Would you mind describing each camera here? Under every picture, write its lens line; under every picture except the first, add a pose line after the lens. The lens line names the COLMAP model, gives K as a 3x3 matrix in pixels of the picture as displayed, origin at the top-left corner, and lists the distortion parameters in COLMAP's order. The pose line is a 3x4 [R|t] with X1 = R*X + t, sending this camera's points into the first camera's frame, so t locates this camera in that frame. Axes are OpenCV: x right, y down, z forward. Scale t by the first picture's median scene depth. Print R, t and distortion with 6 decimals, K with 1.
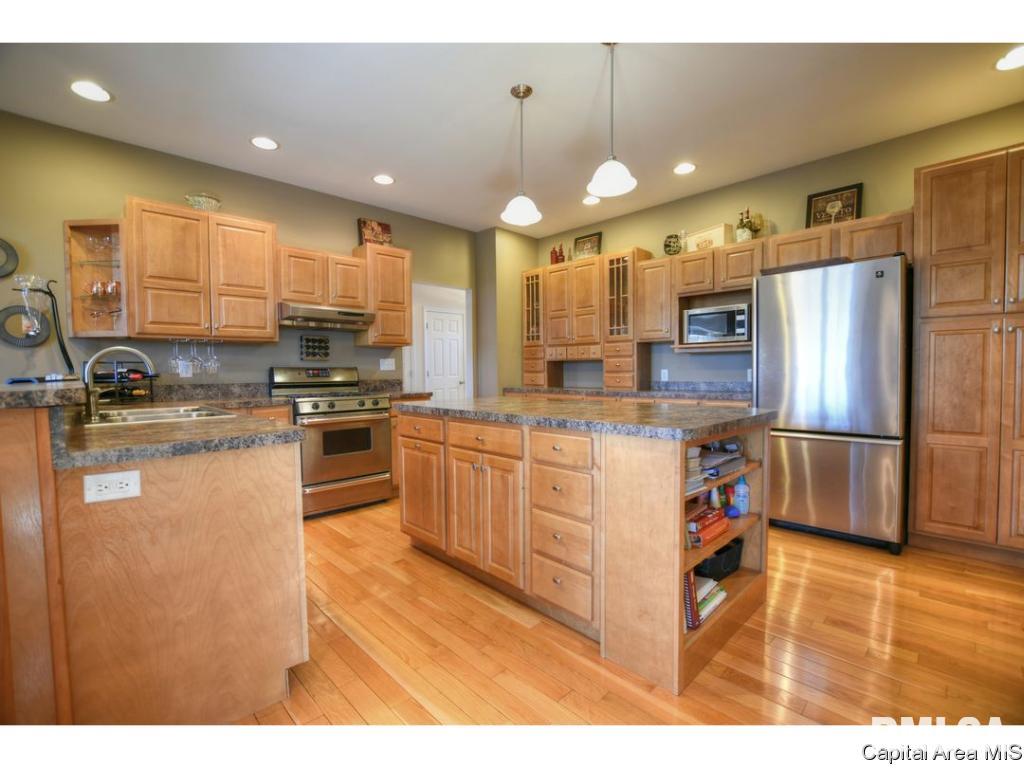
lens RADIAL K [[457.3, 0, 510.4], [0, 457.3, 382.8], [0, 0, 1]] dist [-0.022973, 0.000246]
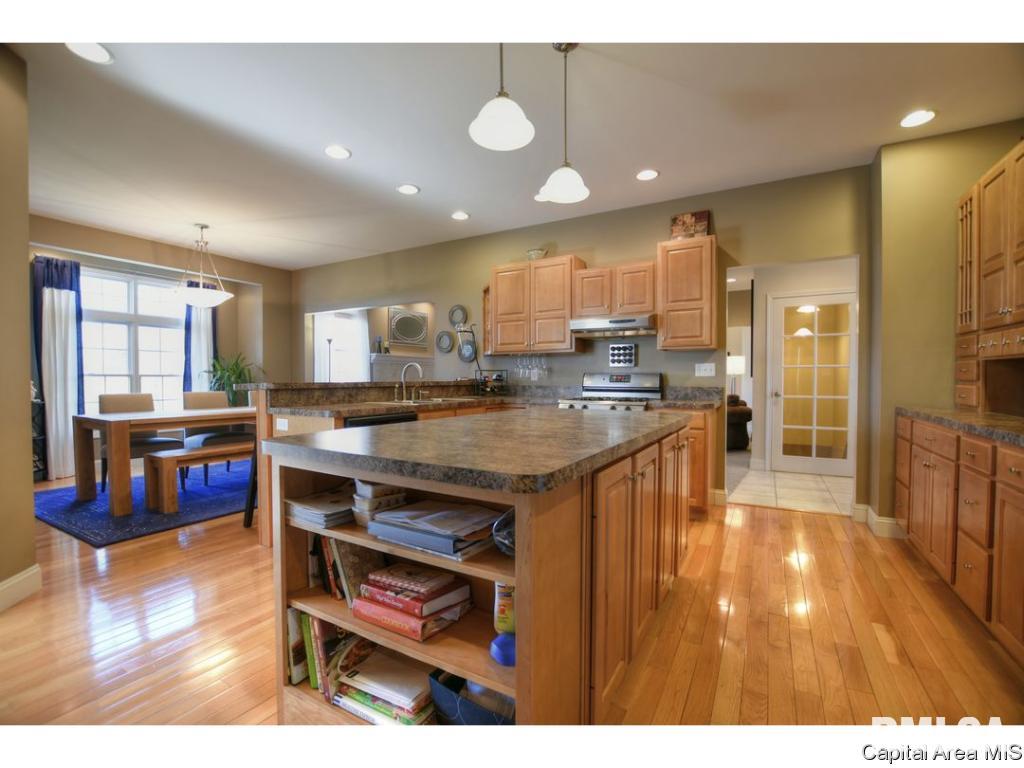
lens RADIAL K [[457.3, 0, 511.0], [0, 457.3, 388.0], [0, 0, 1]] dist [-0.022973, 0.000246]
pose [[0.268556, 0.025859, -0.962917, 0.478561], [-0.034060, 0.999269, 0.017336, -0.007874], [0.962662, 0.028141, 0.269240, 0.405959]]
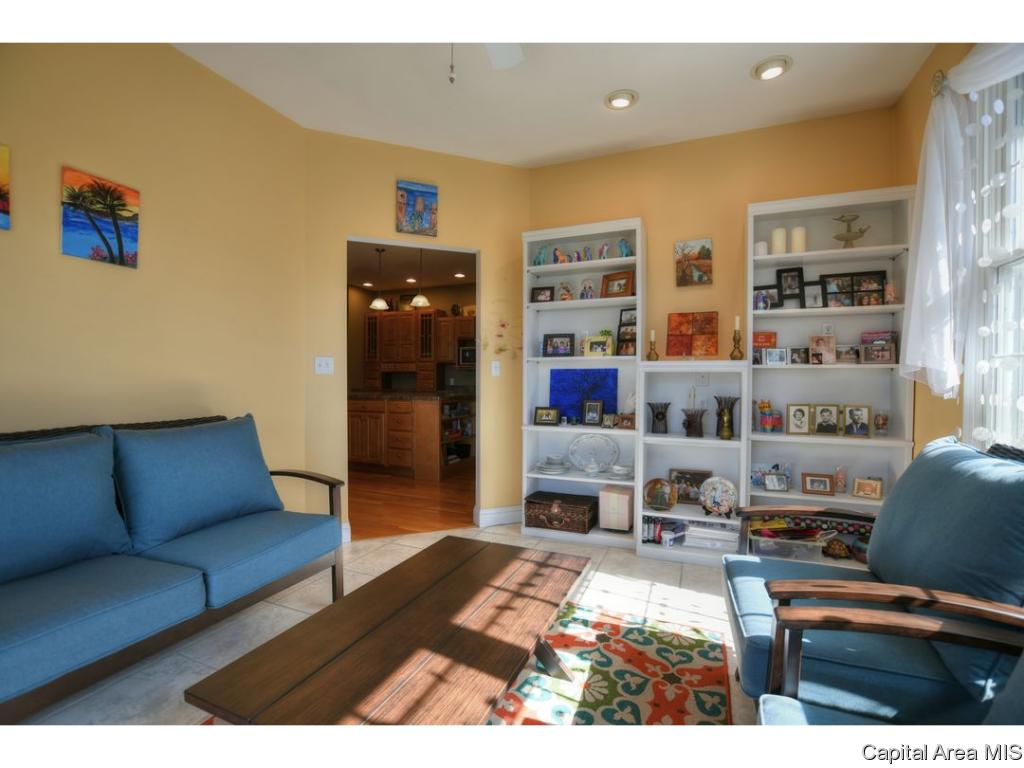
lens RADIAL K [[457.3, 0, 511.0], [0, 457.3, 382.9], [0, 0, 1]] dist [-0.022973, 0.000246]
pose [[0.921073, 0.010627, 0.389246, -0.141124], [-0.003686, 0.999821, -0.018576, 0.020201], [-0.389373, 0.015676, 0.920947, -0.727201]]
